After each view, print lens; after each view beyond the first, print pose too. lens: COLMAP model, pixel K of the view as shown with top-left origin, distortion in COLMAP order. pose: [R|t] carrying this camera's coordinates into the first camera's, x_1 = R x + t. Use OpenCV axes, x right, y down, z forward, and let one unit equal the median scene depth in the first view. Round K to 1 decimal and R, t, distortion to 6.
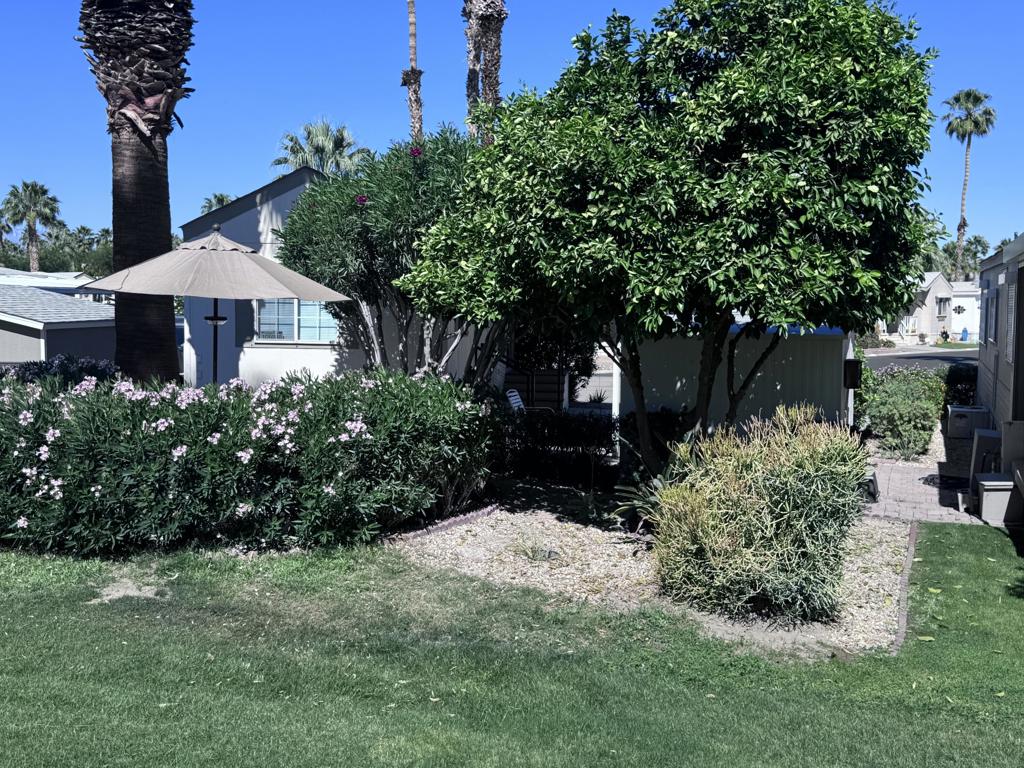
lens RADIAL K [[1153.4, 0, 511.2], [0, 1153.4, 373.9], [0, 0, 1]] dist [0.031513, 0.000000]
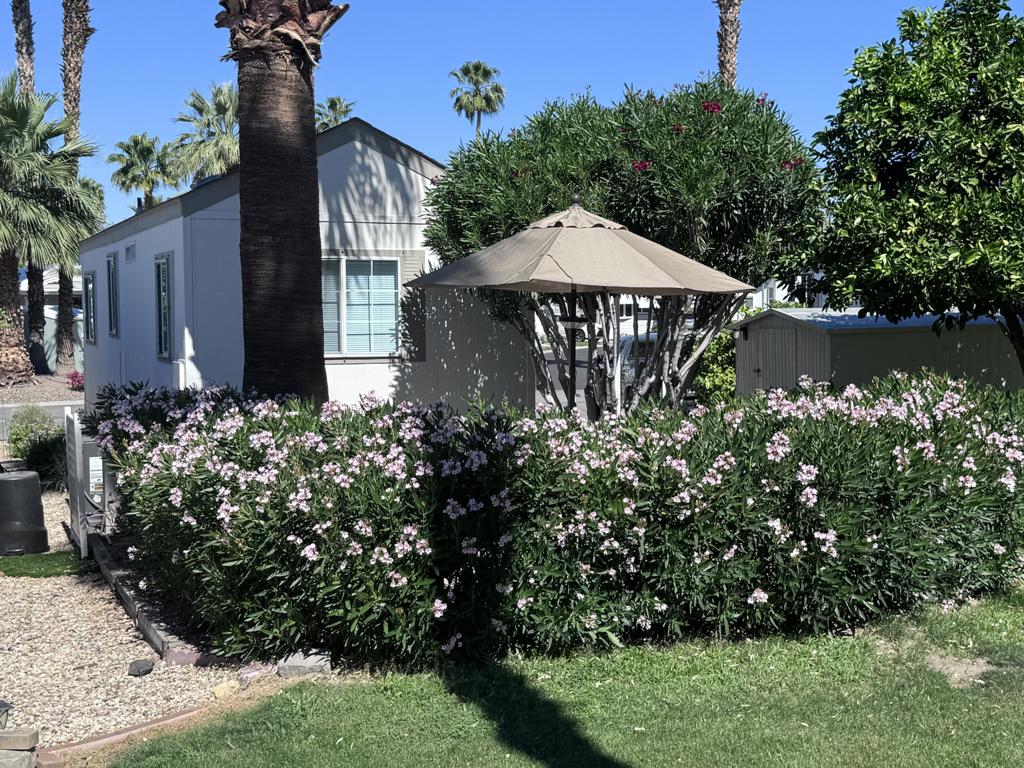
lens RADIAL K [[1435.8, 0, 511.4], [0, 1435.8, 382.4], [0, 0, 1]] dist [0.156176, 0.000000]
pose [[0.877229, -0.043316, 0.478114, -0.262497], [0.048903, 0.998803, 0.000764, -0.003003], [-0.477575, 0.022710, 0.878297, 0.066653]]
